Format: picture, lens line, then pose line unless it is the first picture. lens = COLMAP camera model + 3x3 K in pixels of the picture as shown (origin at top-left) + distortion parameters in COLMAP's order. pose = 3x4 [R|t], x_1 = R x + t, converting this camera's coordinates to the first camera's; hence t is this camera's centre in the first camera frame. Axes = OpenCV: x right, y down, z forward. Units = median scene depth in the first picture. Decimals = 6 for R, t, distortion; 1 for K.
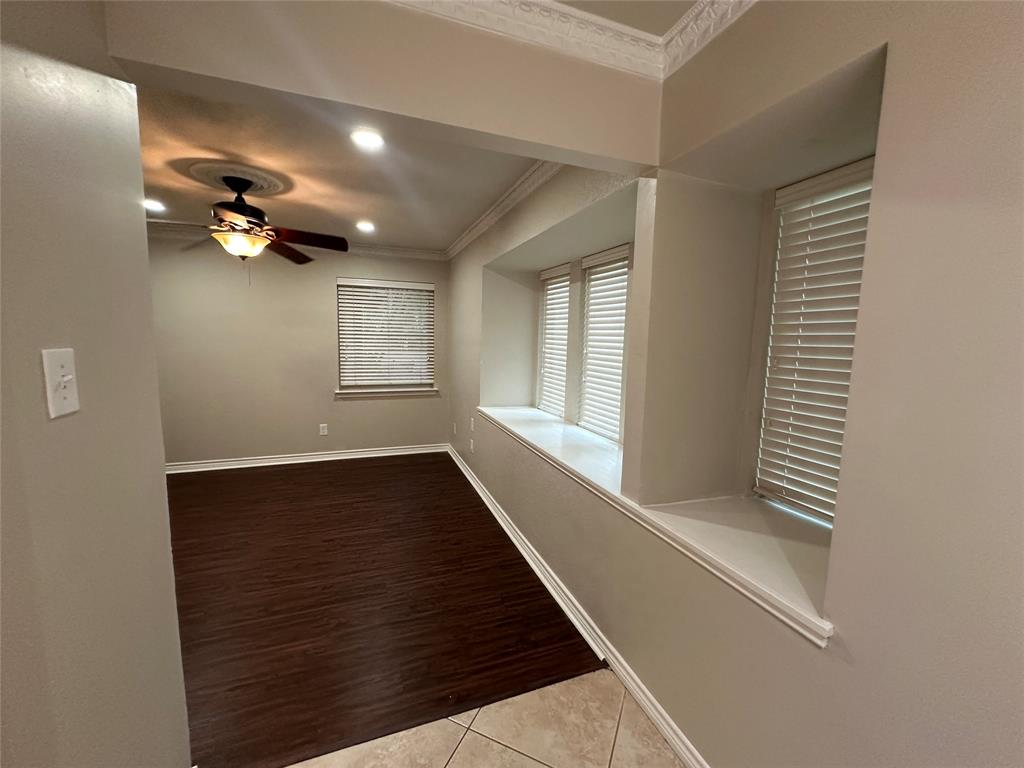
lens RADIAL K [[408.6, 0, 512.0], [0, 408.6, 384.0], [0, 0, 1]] dist [0.000494, 0.000197]
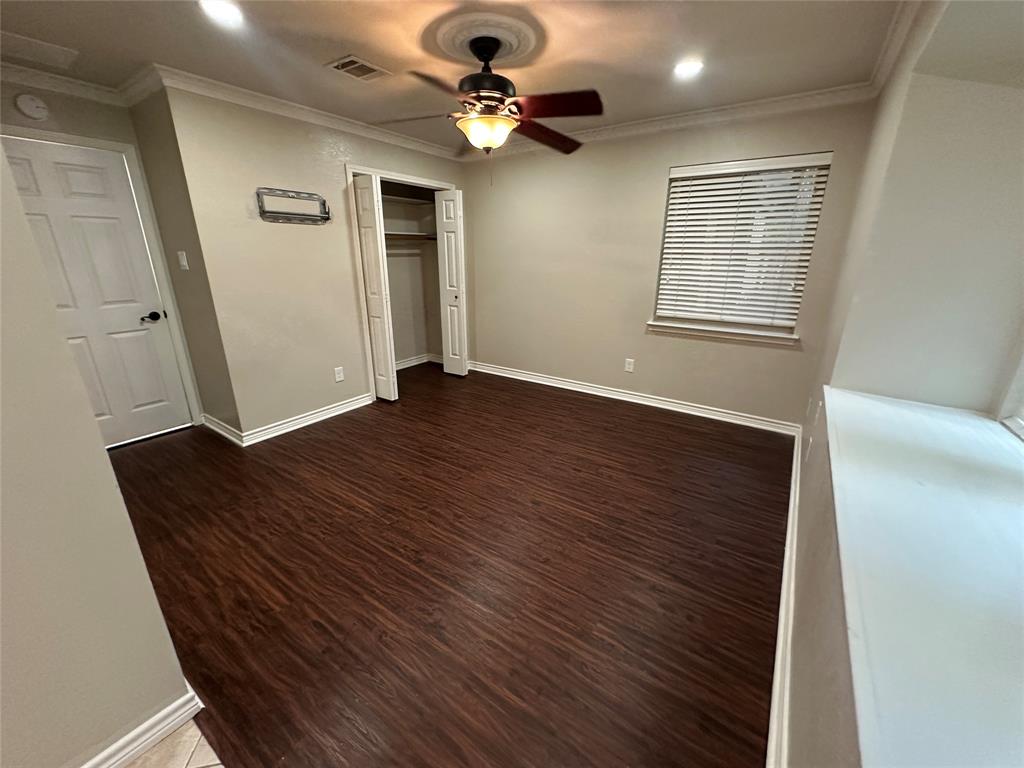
lens RADIAL K [[408.6, 0, 512.0], [0, 408.6, 384.0], [0, 0, 1]] dist [0.000494, 0.000197]
pose [[0.576274, 0.238112, -0.781800, 0.092886], [-0.087929, 0.969127, 0.230352, -0.032101], [0.812513, -0.064003, 0.579419, 0.374688]]
